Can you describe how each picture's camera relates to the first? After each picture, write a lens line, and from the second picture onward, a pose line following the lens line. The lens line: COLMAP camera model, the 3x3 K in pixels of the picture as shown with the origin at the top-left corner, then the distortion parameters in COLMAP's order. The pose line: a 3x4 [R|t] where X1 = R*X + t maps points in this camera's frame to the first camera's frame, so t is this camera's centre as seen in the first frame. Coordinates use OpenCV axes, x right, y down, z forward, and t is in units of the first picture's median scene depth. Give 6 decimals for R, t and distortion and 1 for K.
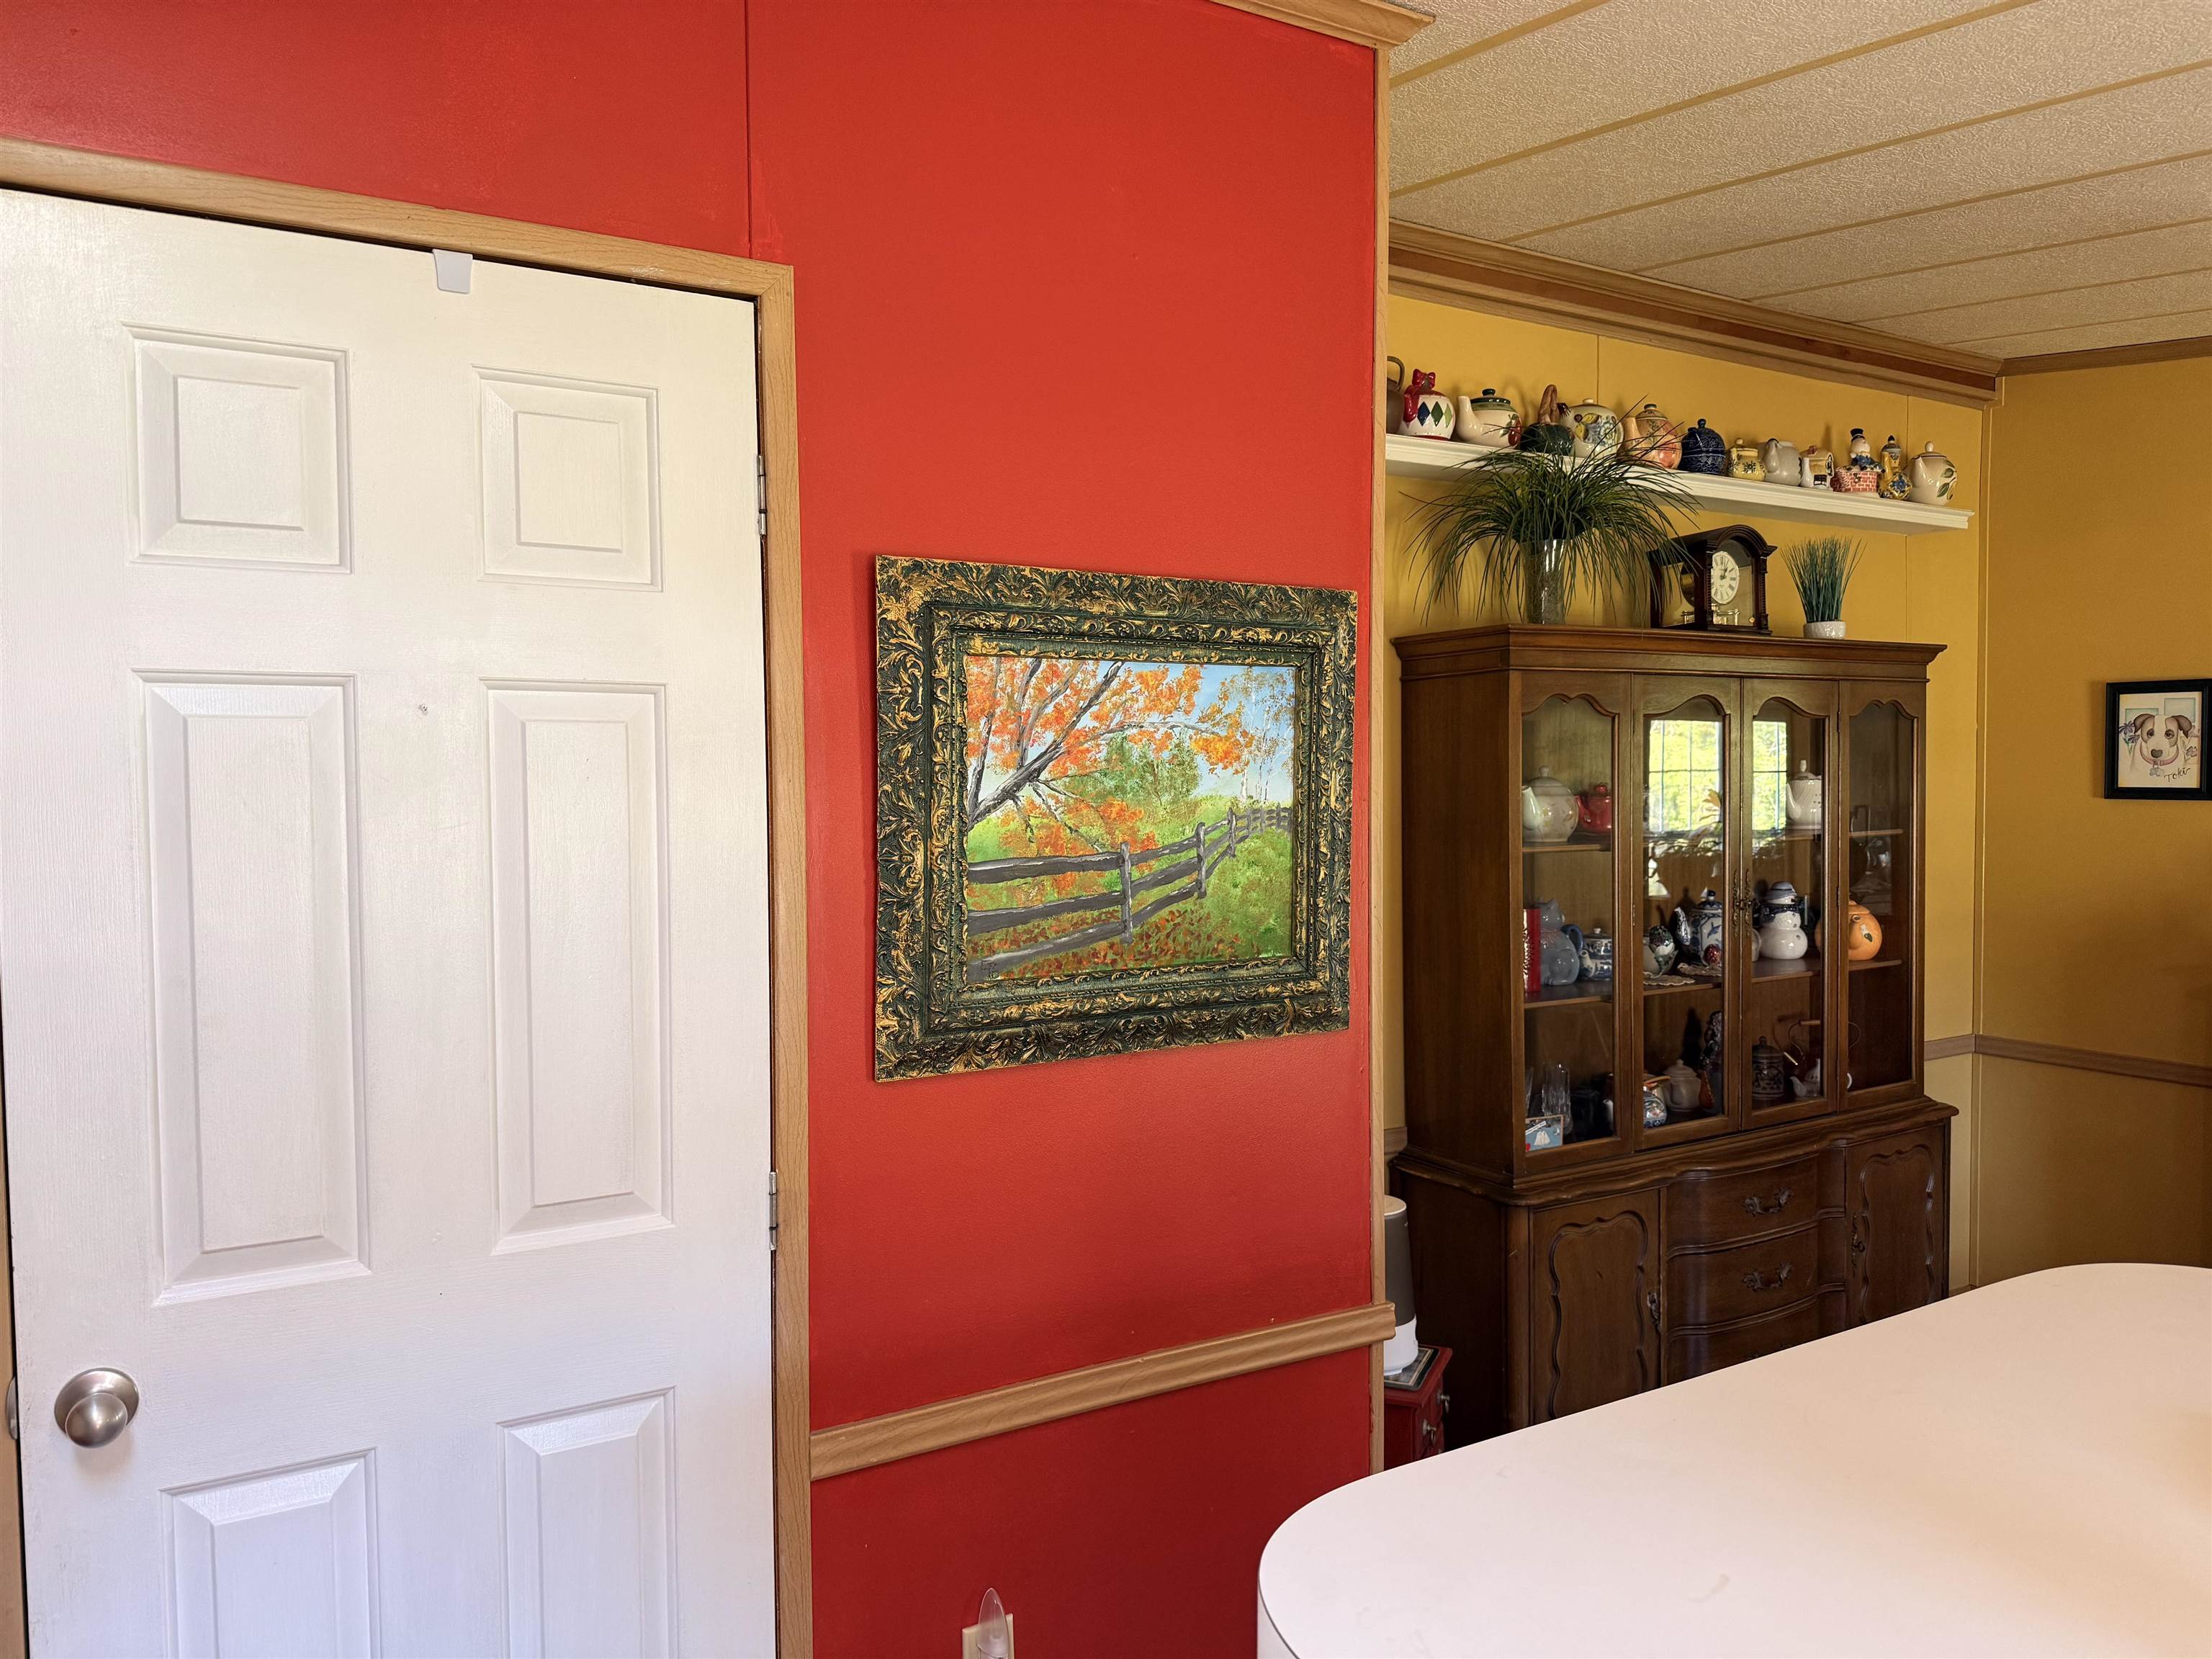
lens RADIAL K [[1546.8, 0, 1102.3], [0, 1546.8, 828.6], [0, 0, 1]] dist [0.002100, -0.008685]
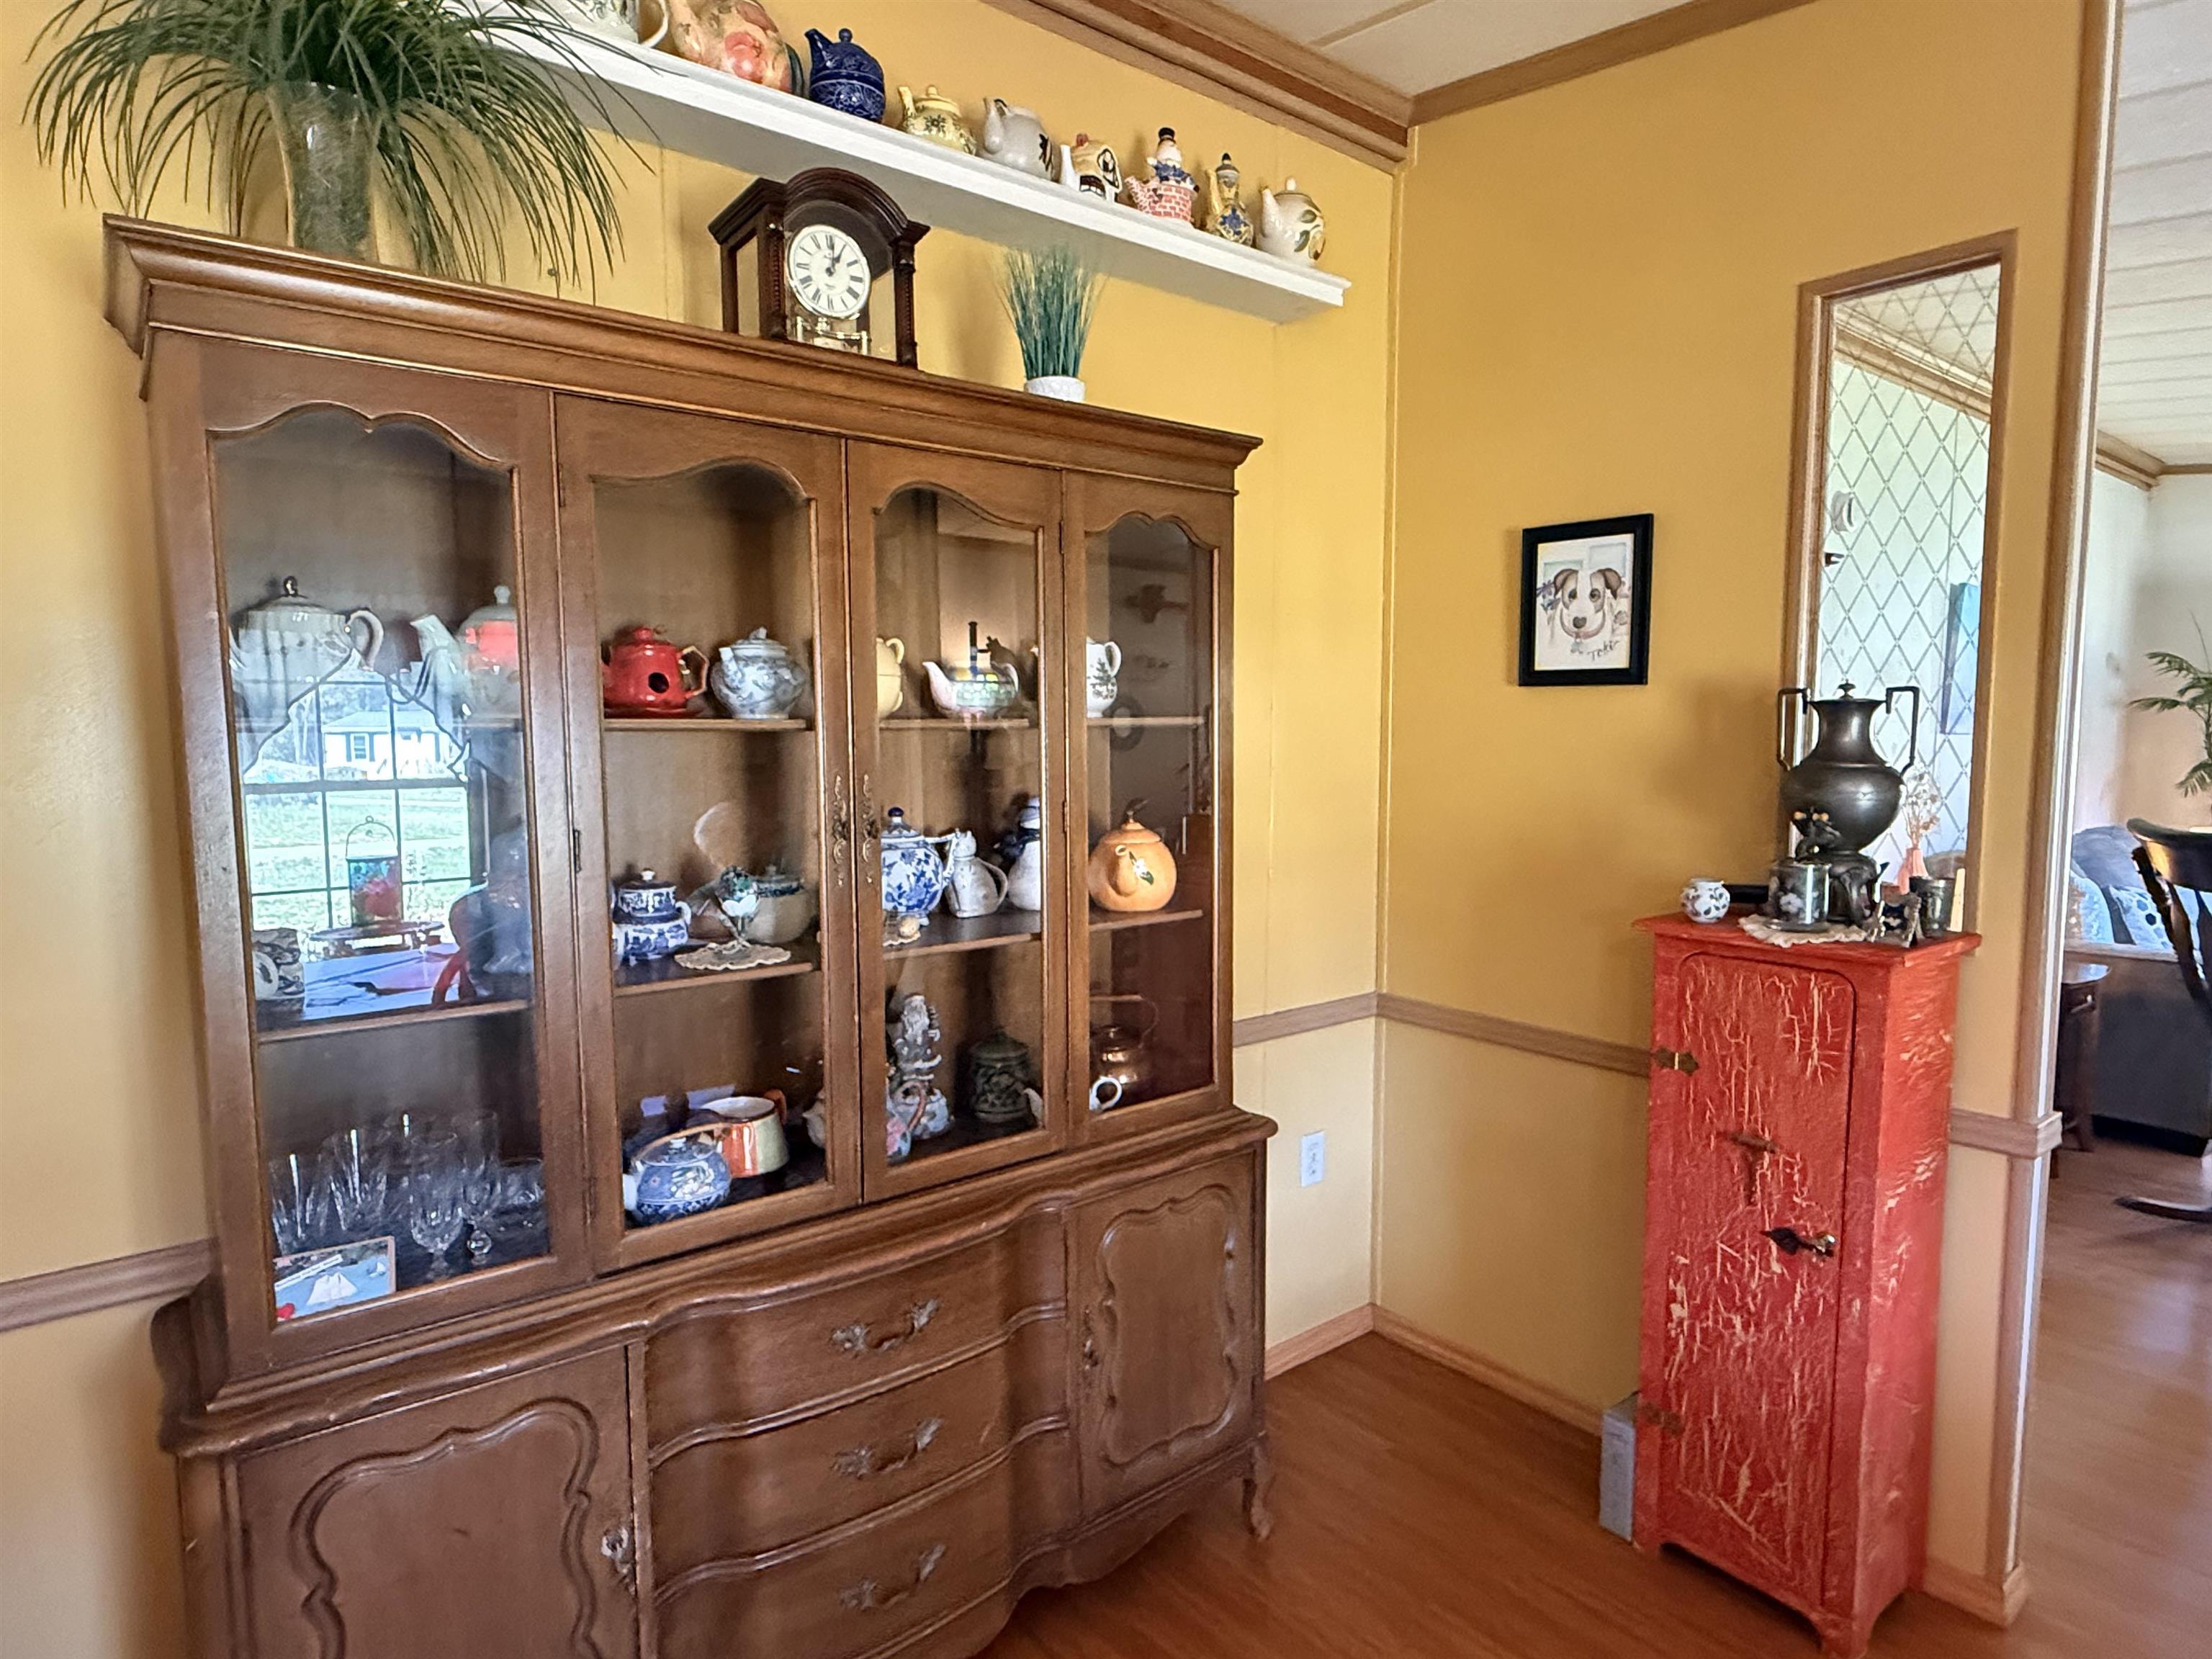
lens RADIAL K [[1233.6, 0, 1110.3], [0, 1233.6, 831.9], [0, 0, 1]] dist [0.001821, 0.000204]
pose [[0.990751, -0.005208, 0.135592, 0.403485], [-0.001383, 0.998824, 0.048472, 0.024255], [-0.135685, -0.048211, 0.989578, 0.470396]]
